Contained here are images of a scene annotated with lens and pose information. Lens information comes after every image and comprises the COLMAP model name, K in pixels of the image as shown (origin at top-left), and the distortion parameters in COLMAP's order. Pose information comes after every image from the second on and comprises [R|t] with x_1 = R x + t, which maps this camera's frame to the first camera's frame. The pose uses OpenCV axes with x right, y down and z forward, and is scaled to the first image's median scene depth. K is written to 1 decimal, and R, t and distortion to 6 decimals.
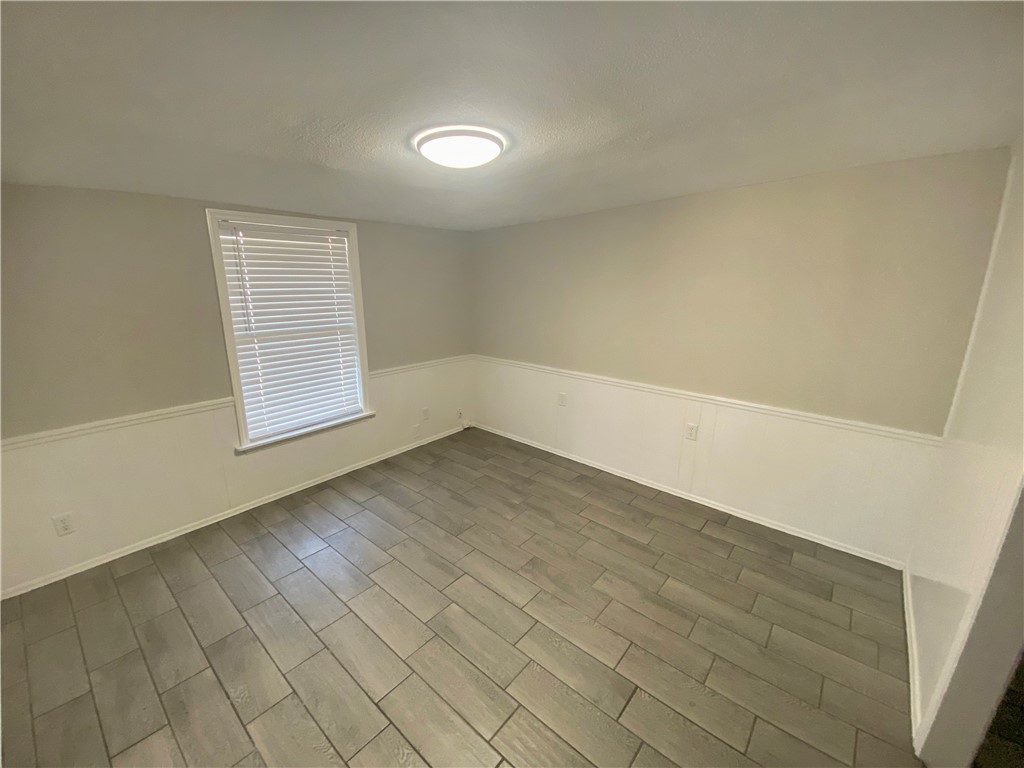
lens RADIAL K [[413.5, 0, 515.0], [0, 413.5, 376.7], [0, 0, 1]] dist [0.028754, -0.025309]
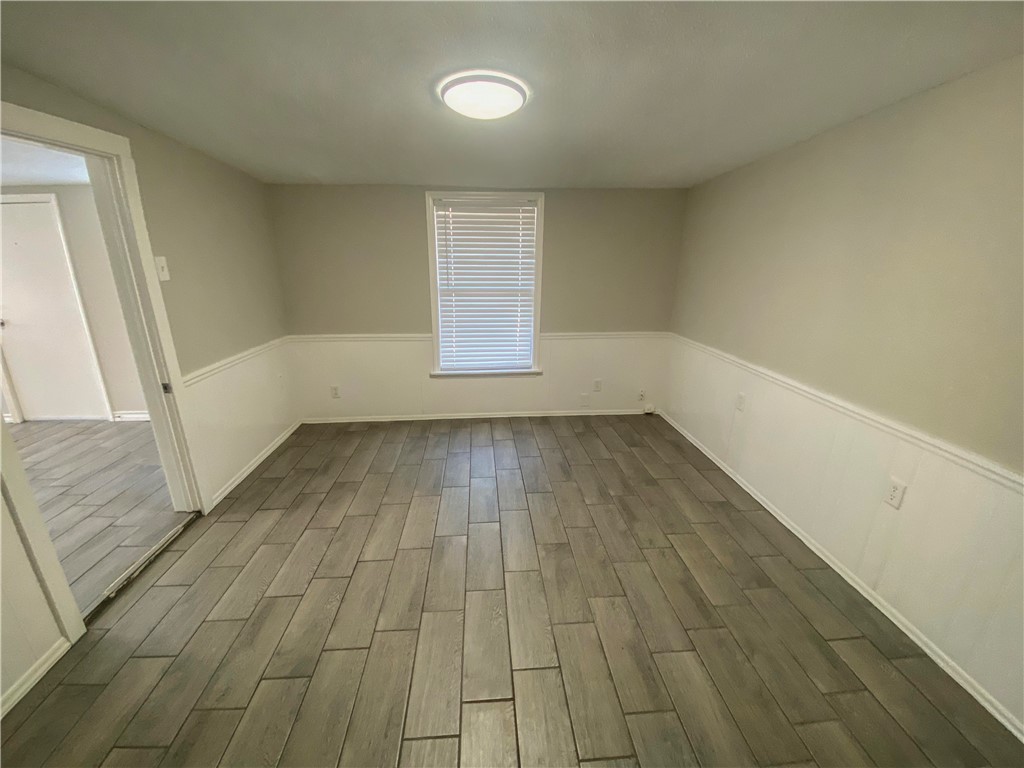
lens RADIAL K [[413.7, 0, 512.8], [0, 413.7, 380.8], [0, 0, 1]] dist [0.053049, -0.035965]
pose [[0.703951, 0.203071, -0.680599, 0.402891], [-0.165857, 0.978762, 0.120486, -0.008746], [0.690611, 0.028066, 0.722681, 0.181516]]
